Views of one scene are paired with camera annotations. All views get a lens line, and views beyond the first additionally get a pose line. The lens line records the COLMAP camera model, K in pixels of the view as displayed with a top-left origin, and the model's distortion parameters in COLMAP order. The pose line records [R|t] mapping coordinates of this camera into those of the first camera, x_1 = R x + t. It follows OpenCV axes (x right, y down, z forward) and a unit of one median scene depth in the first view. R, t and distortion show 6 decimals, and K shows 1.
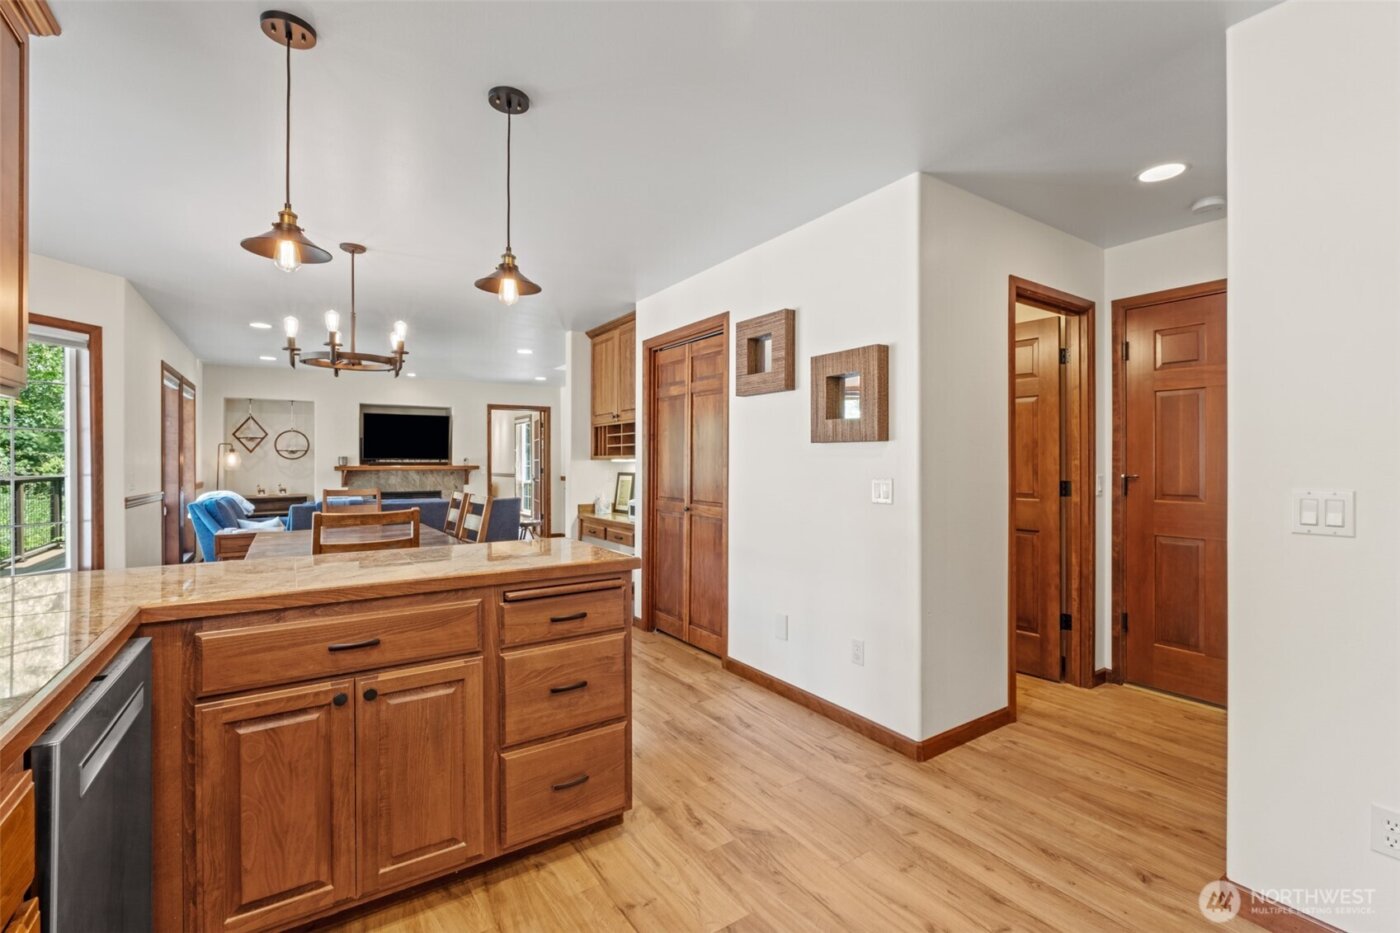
lens RADIAL K [[615.2, 0, 701.5], [0, 615.2, 461.9], [0, 0, 1]] dist [-0.000634, -0.000006]
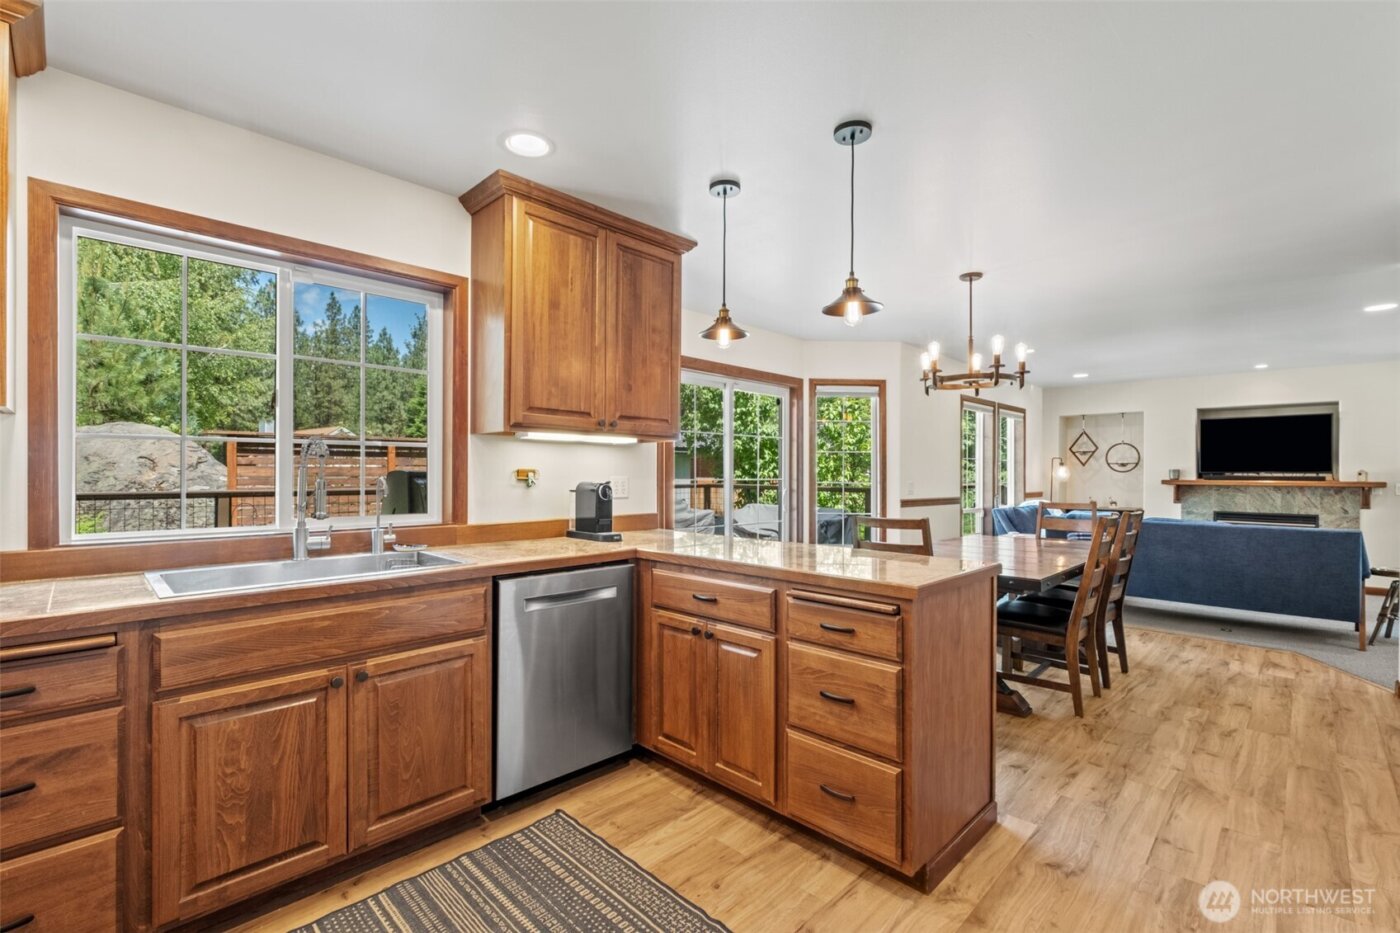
lens RADIAL K [[618.7, 0, 699.4], [0, 618.7, 471.4], [0, 0, 1]] dist [-0.001442, -0.000213]
pose [[0.203886, 0.000334, -0.978995, 0.470890], [-0.005827, 0.999983, -0.000872, -0.001941], [0.978977, 0.005882, 0.203885, 0.366618]]
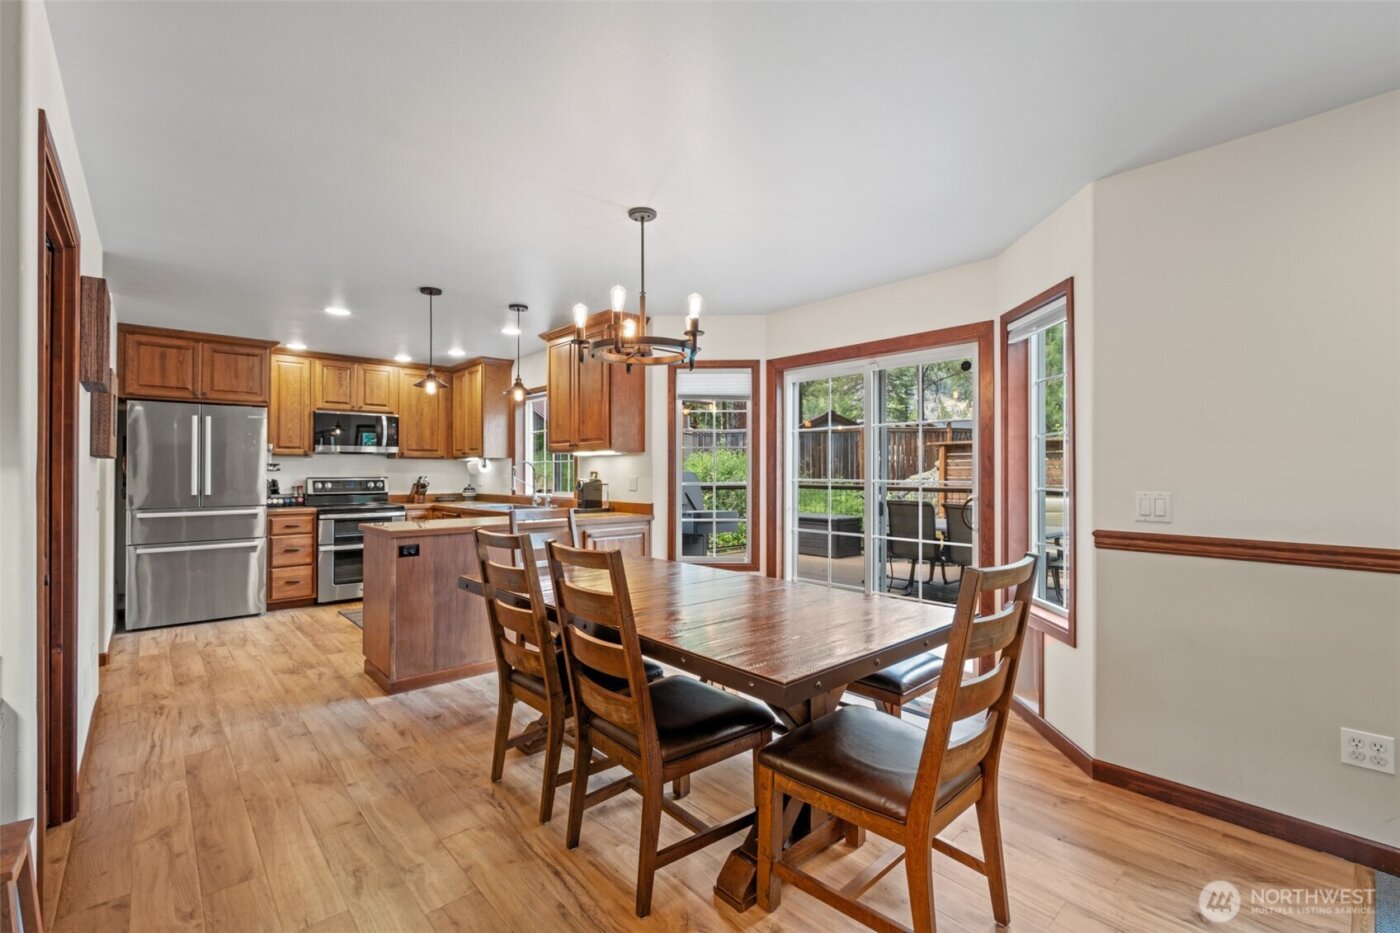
lens RADIAL K [[615.2, 0, 701.5], [0, 615.2, 461.9], [0, 0, 1]] dist [-0.000634, -0.000006]
pose [[-0.989554, 0.001545, -0.144155, -0.617527], [0.004026, 0.999849, -0.016920, -0.001748], [0.144107, -0.017324, -0.989410, 2.139103]]
